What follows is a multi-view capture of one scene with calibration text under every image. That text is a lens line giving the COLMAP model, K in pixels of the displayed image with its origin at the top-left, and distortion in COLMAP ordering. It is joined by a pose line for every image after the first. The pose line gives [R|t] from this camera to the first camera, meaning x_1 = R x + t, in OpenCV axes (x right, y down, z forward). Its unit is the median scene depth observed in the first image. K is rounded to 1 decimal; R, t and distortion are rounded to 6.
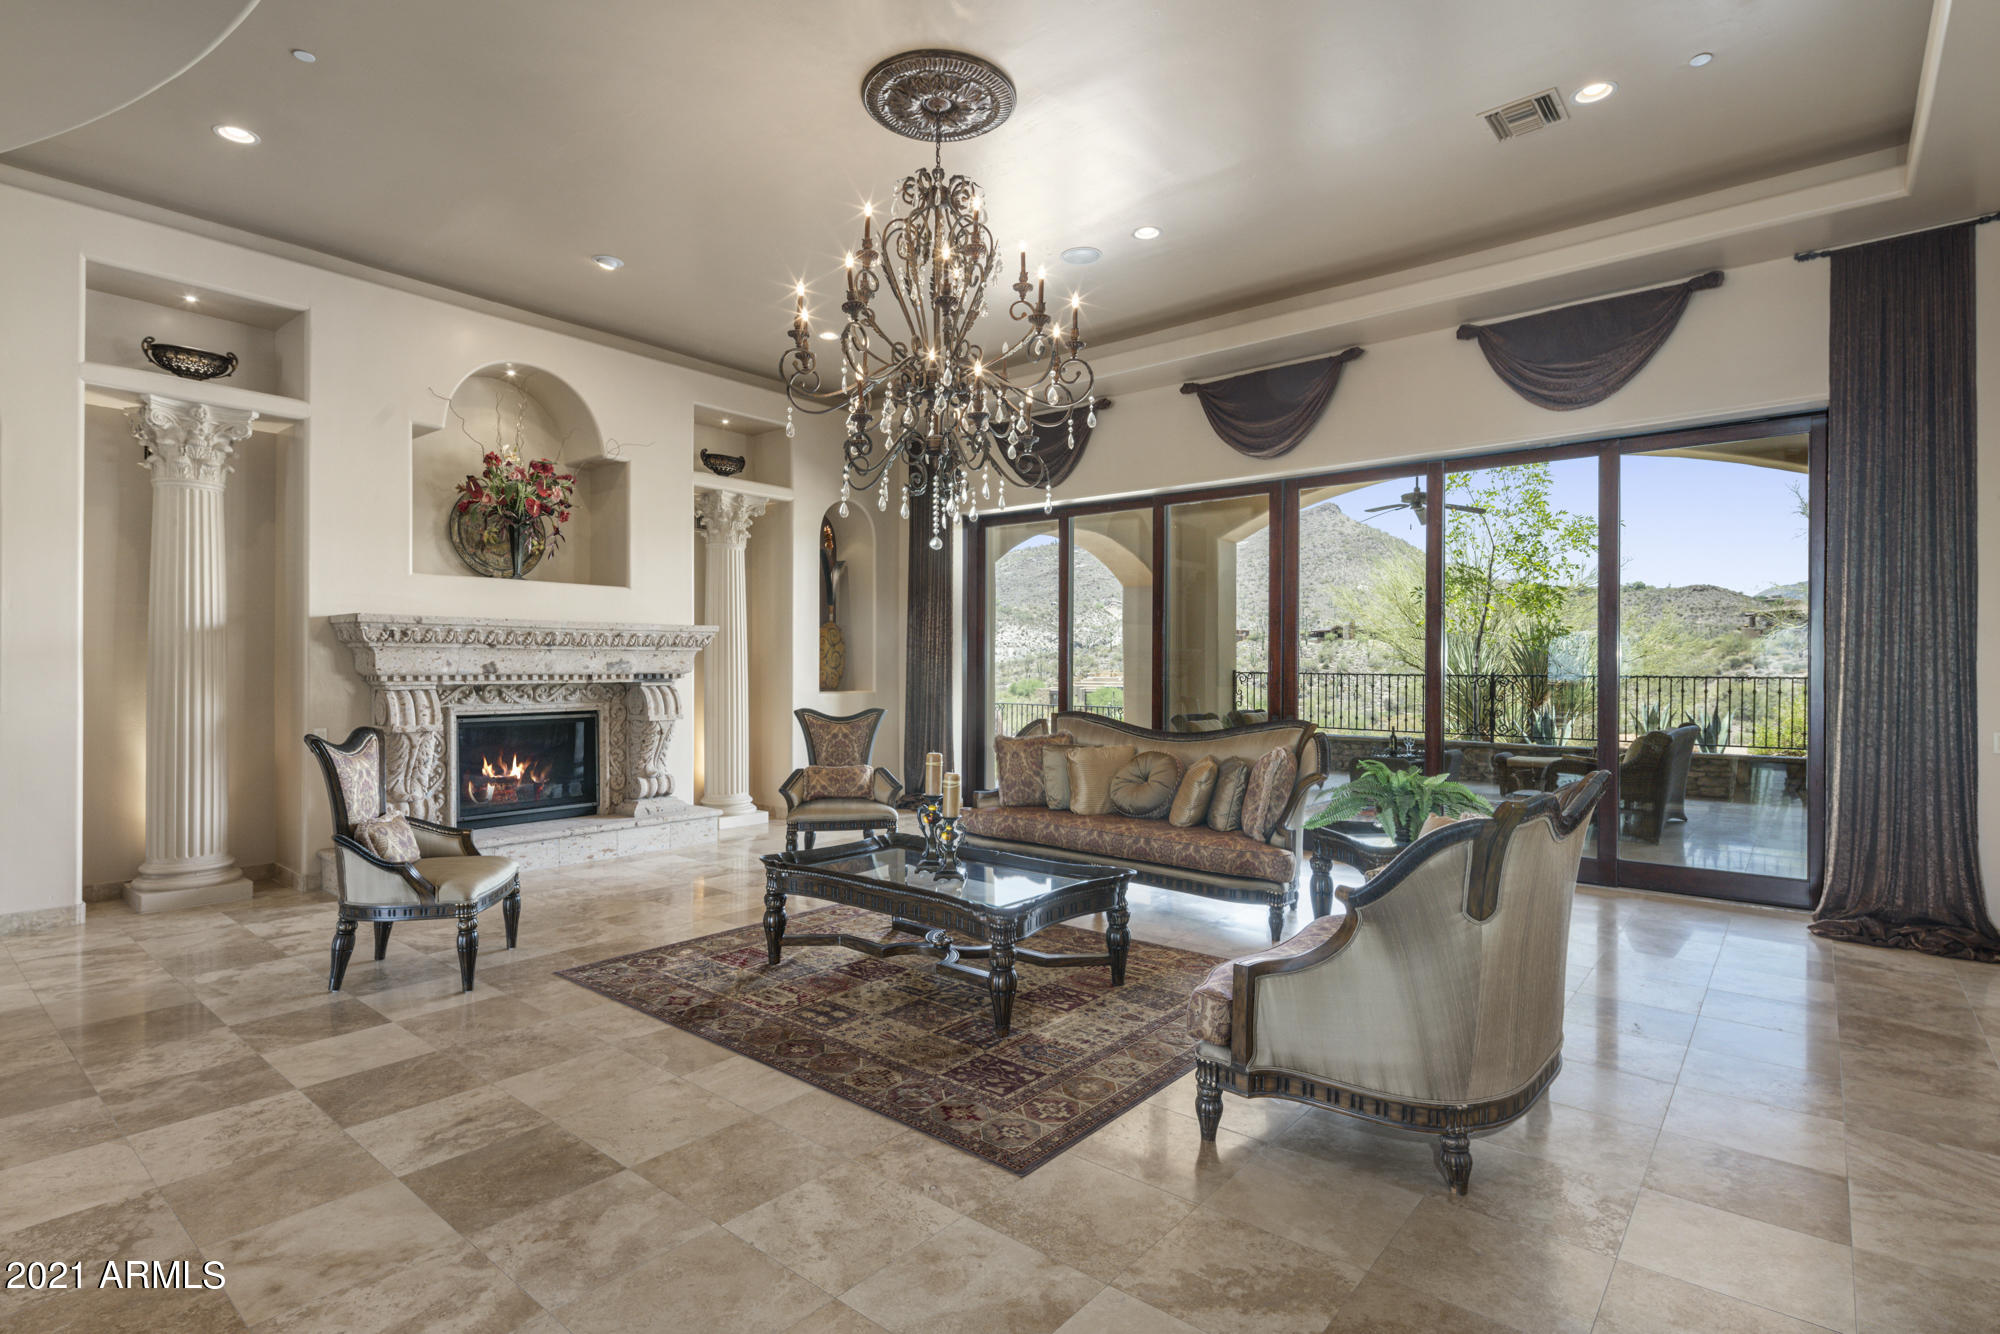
lens RADIAL K [[976.9, 0, 993.8], [0, 976.9, 675.5], [0, 0, 1]] dist [0.006489, -0.002890]
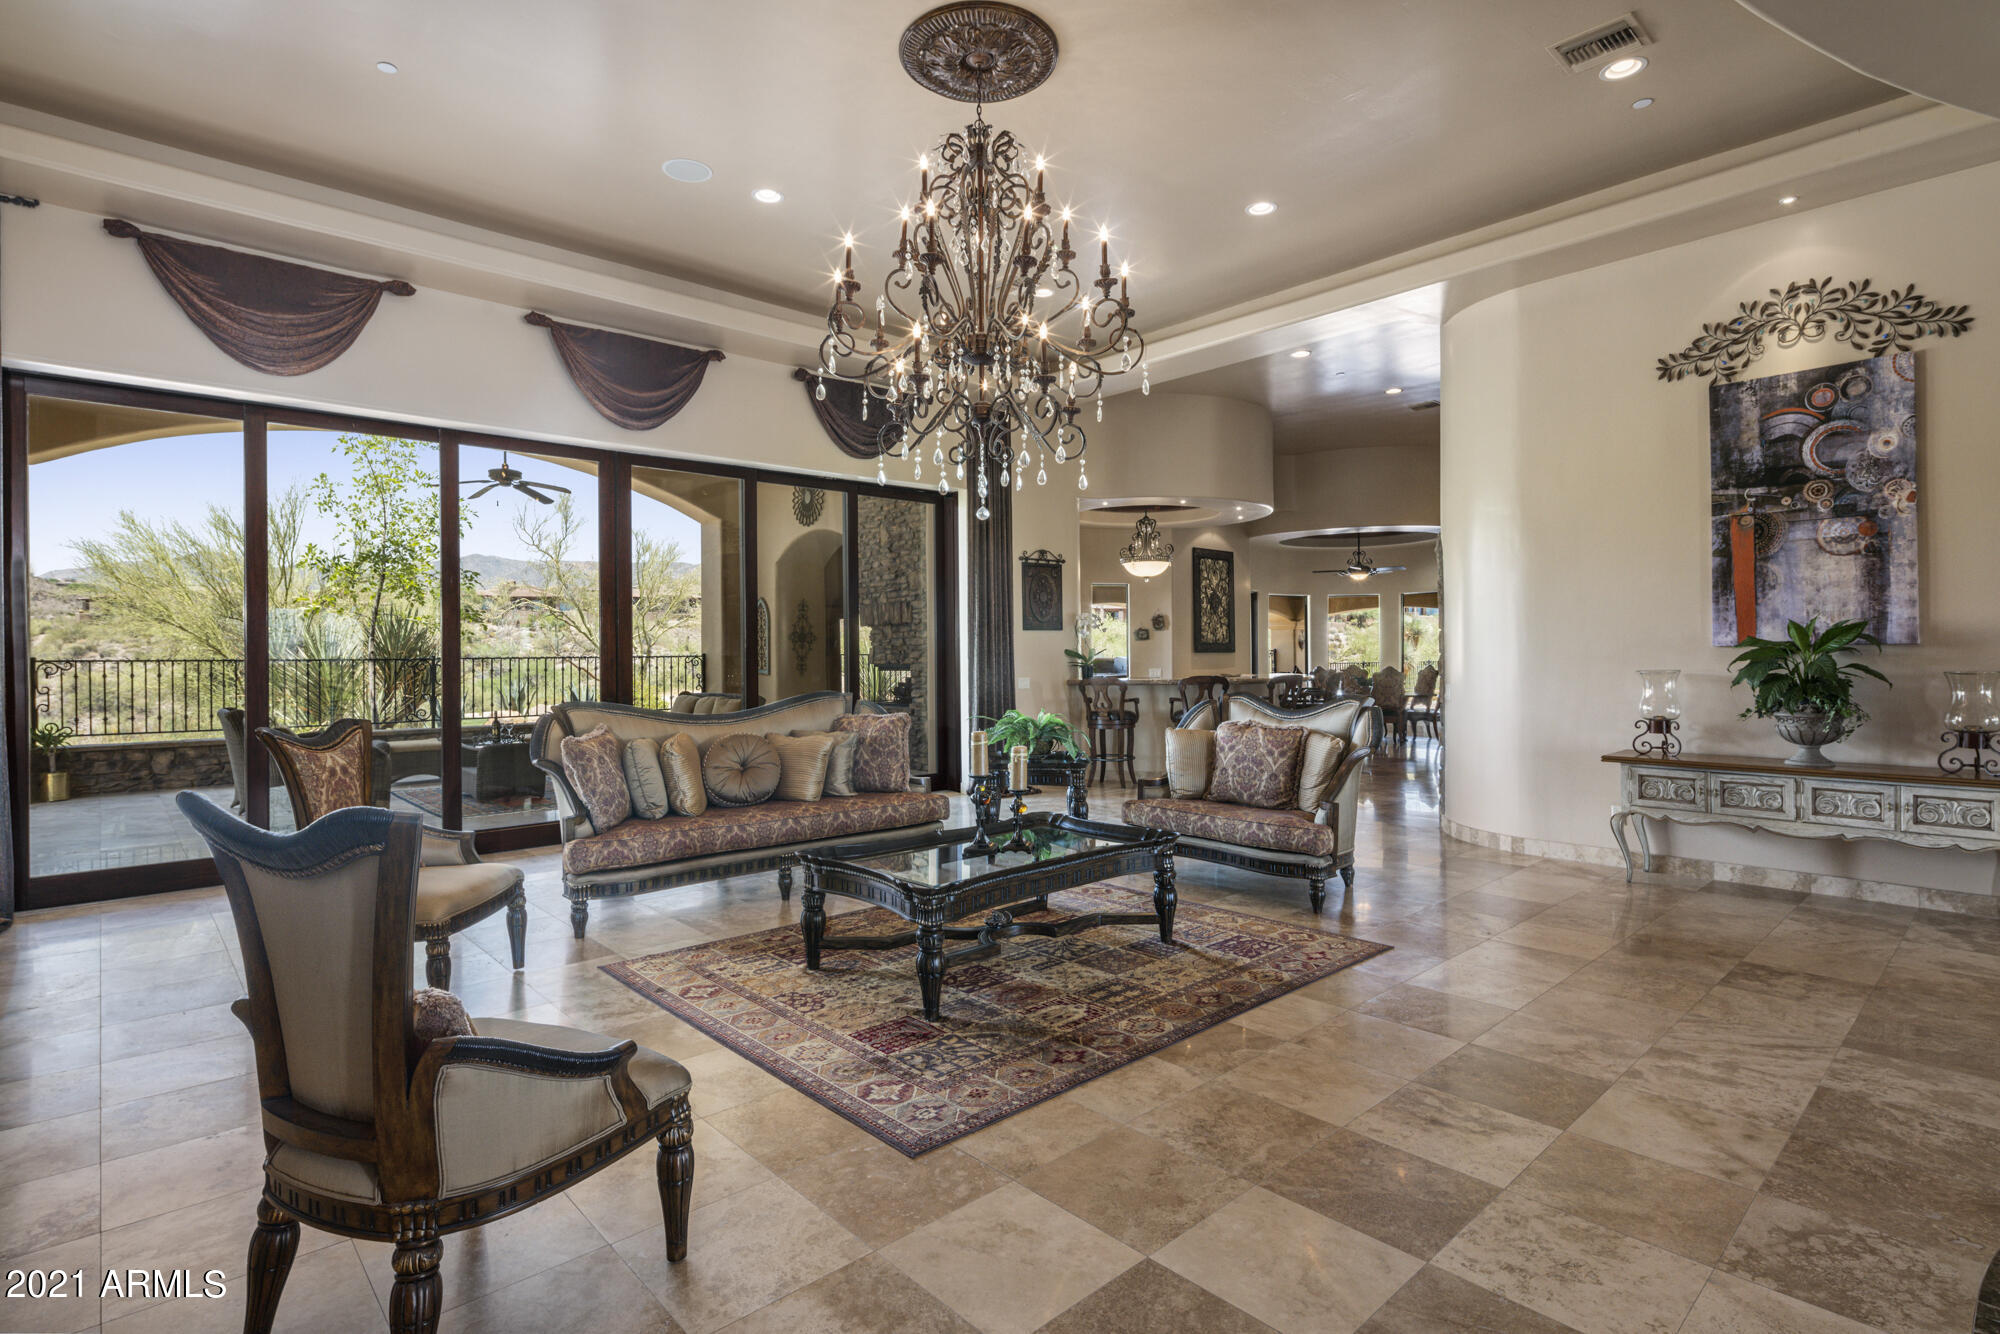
lens RADIAL K [[976.9, 0, 996.0], [0, 976.9, 653.3], [0, 0, 1]] dist [0.006489, -0.002890]
pose [[0.134997, -0.005131, 0.990833, -1.097520], [0.016109, 0.999866, 0.002983, 0.001499], [-0.990715, 0.015559, 0.135061, 0.931591]]
